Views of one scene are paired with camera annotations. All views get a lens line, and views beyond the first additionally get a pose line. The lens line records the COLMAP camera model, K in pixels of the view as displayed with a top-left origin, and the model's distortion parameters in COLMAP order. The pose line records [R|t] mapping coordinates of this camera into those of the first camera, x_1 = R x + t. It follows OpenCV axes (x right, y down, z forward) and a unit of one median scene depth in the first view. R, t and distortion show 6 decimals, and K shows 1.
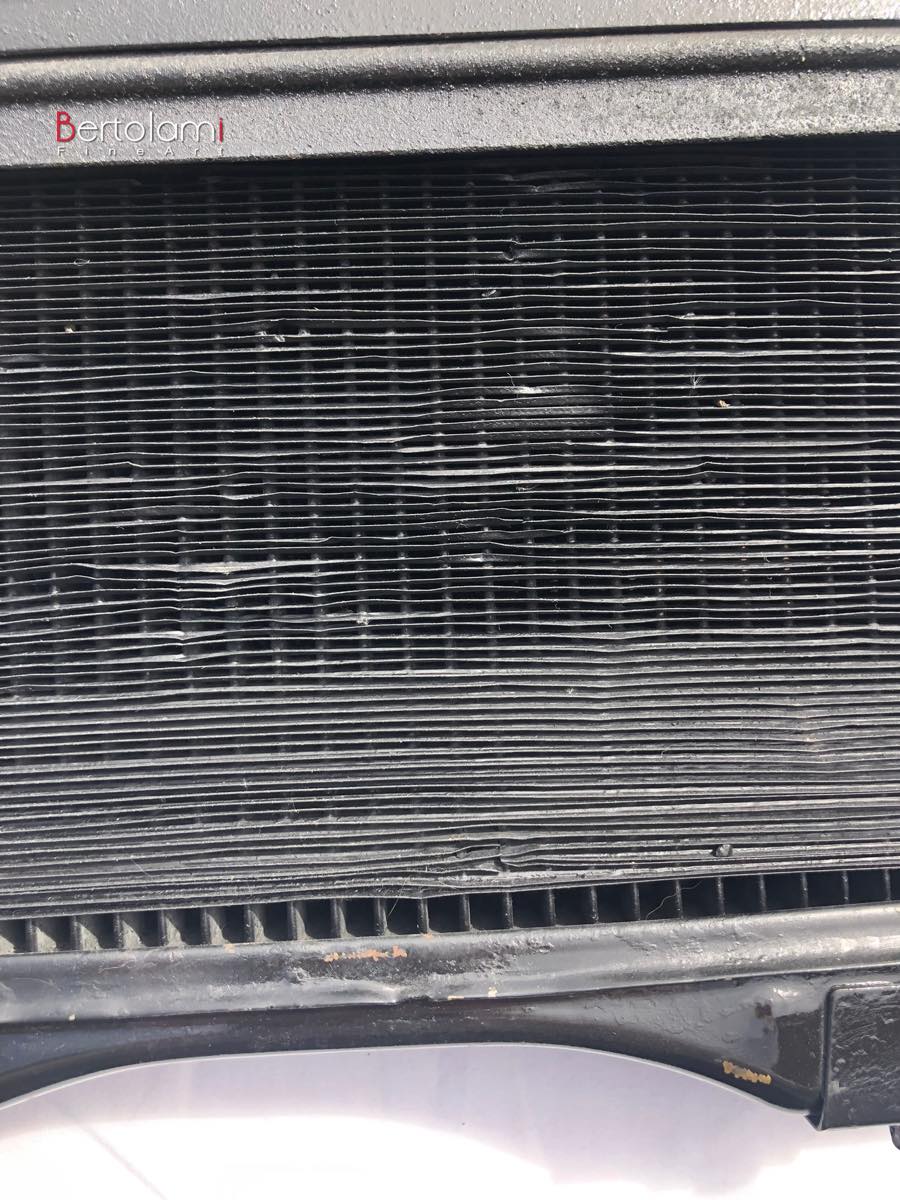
lens RADIAL K [[1133.8, 0, 454.9], [0, 1133.8, 594.0], [0, 0, 1]] dist [0.016103, 0.000000]
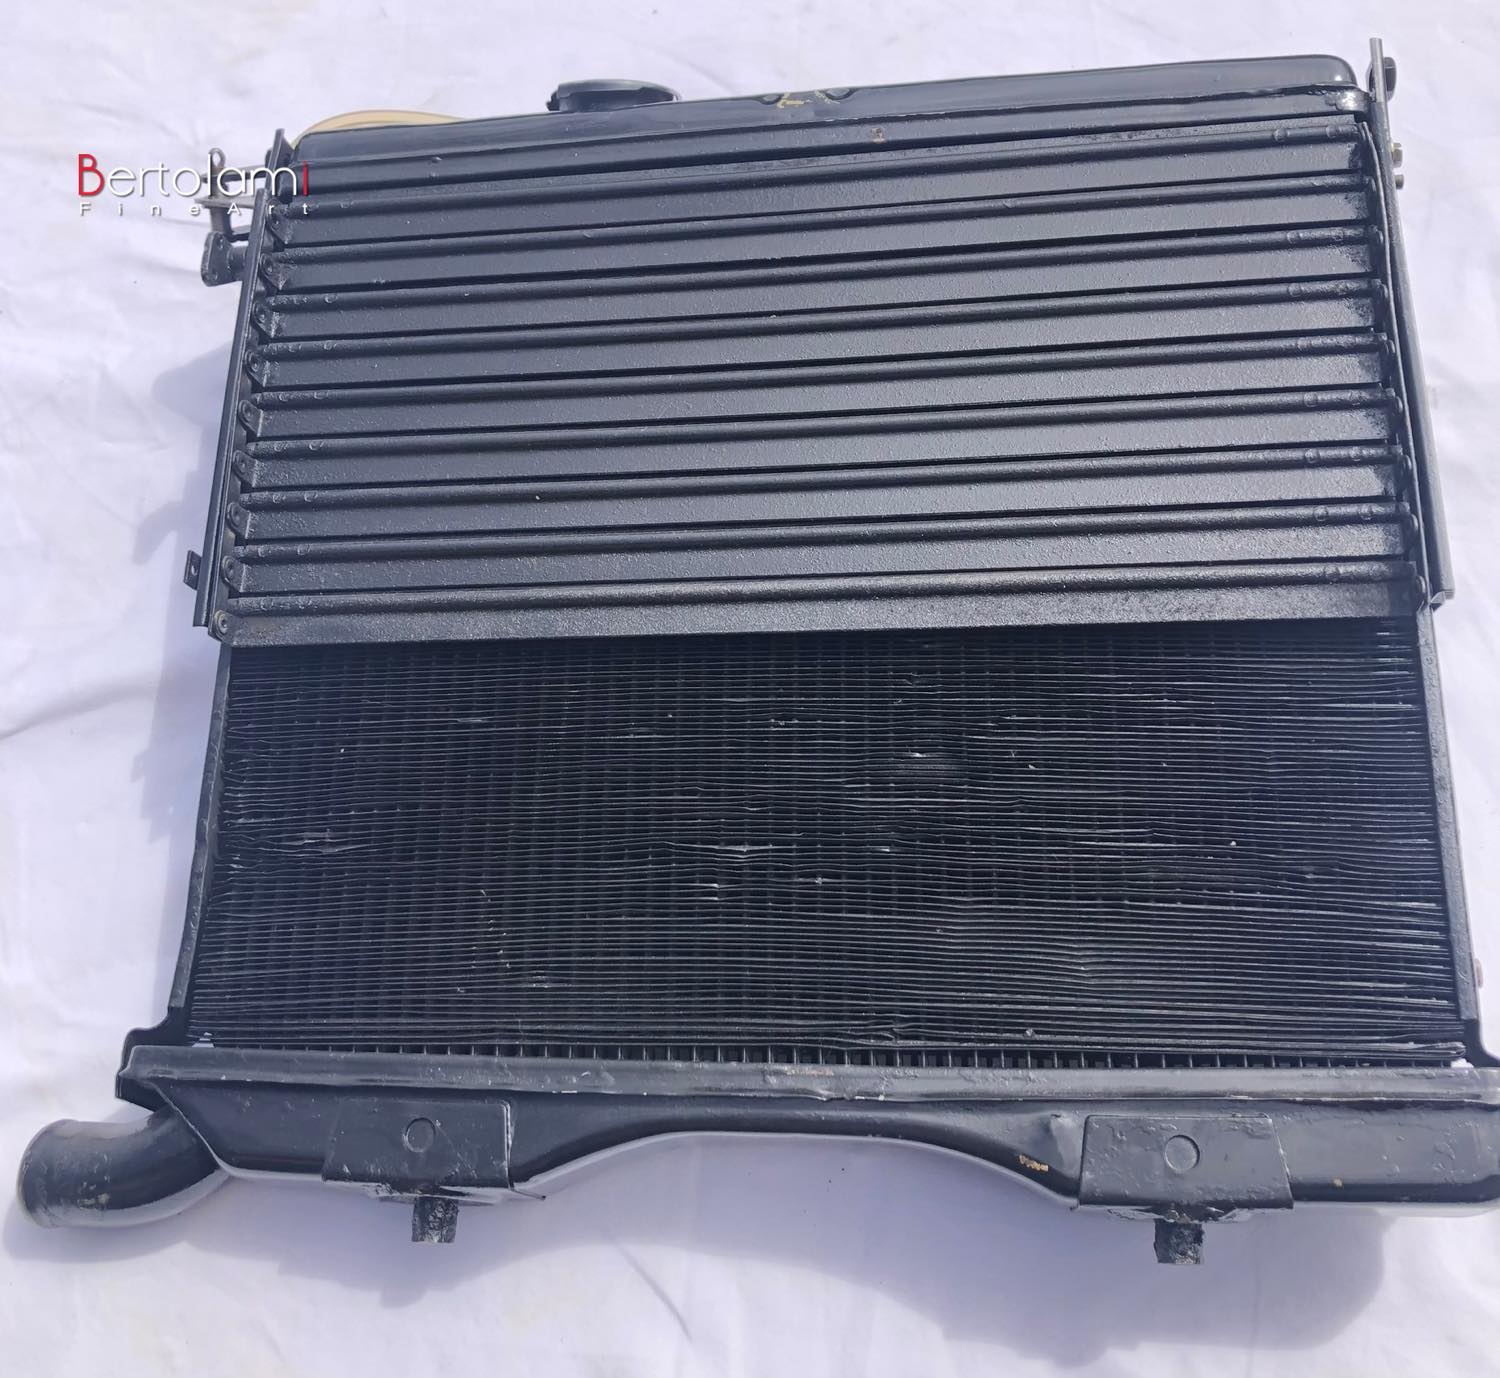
lens RADIAL K [[1392.4, 0, 747.8], [0, 1392.4, 689.4], [0, 0, 1]] dist [0.003357, 0.000000]
pose [[0.982597, 0.022218, -0.184417, 0.200556], [-0.065627, 0.970315, -0.232772, 0.243229], [0.173770, 0.240823, 0.954886, -1.143085]]
